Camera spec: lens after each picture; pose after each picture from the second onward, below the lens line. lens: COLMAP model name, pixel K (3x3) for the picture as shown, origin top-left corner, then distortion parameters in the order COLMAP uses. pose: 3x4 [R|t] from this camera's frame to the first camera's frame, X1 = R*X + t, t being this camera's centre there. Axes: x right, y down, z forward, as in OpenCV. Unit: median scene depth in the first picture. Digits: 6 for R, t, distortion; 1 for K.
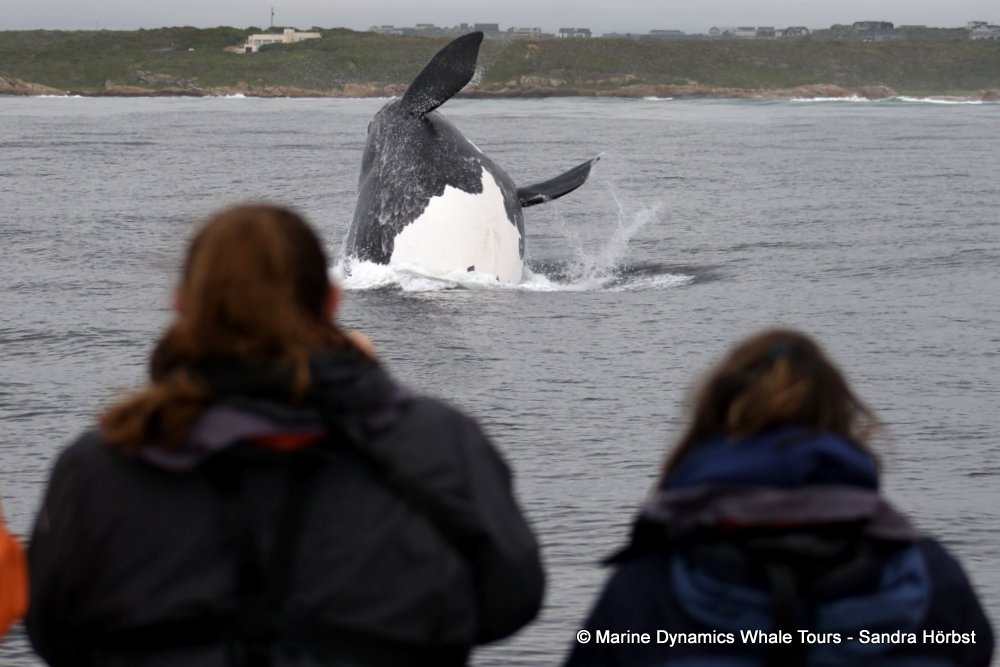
lens RADIAL K [[3502.0, 0, 500.7], [0, 3502.0, 330.0], [0, 0, 1]] dist [-0.715295, 0.000000]
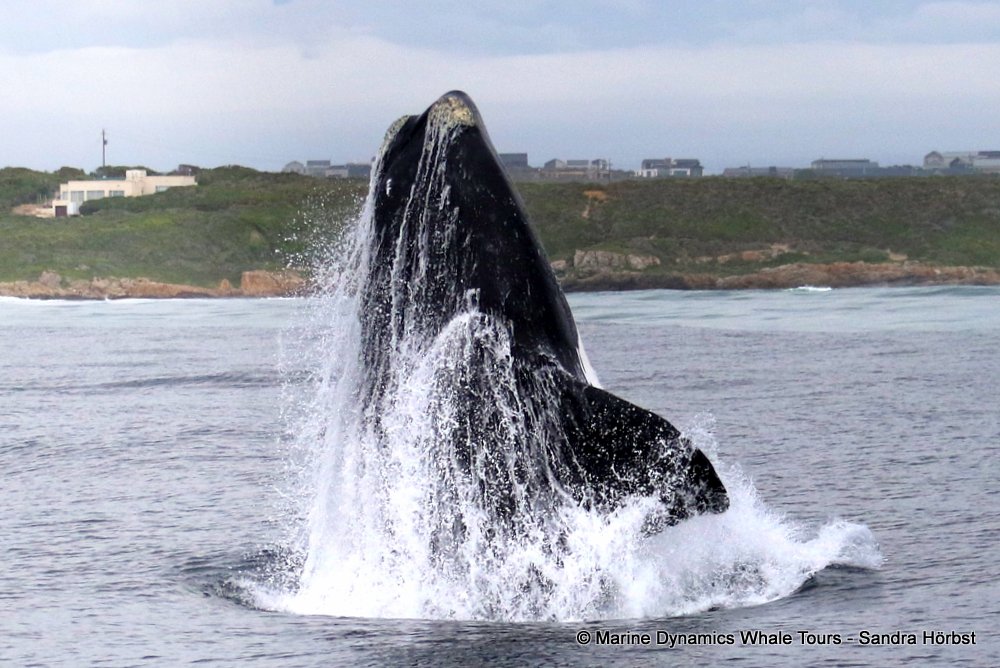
lens RADIAL K [[3502.0, 0, 500.7], [0, 3502.0, 341.0], [0, 0, 1]] dist [-0.715295, 0.000000]
pose [[0.999817, -0.019131, 0.000965, -0.006111], [0.019154, 0.998976, -0.040988, -0.037671], [-0.000180, 0.040999, 0.999159, 0.470521]]
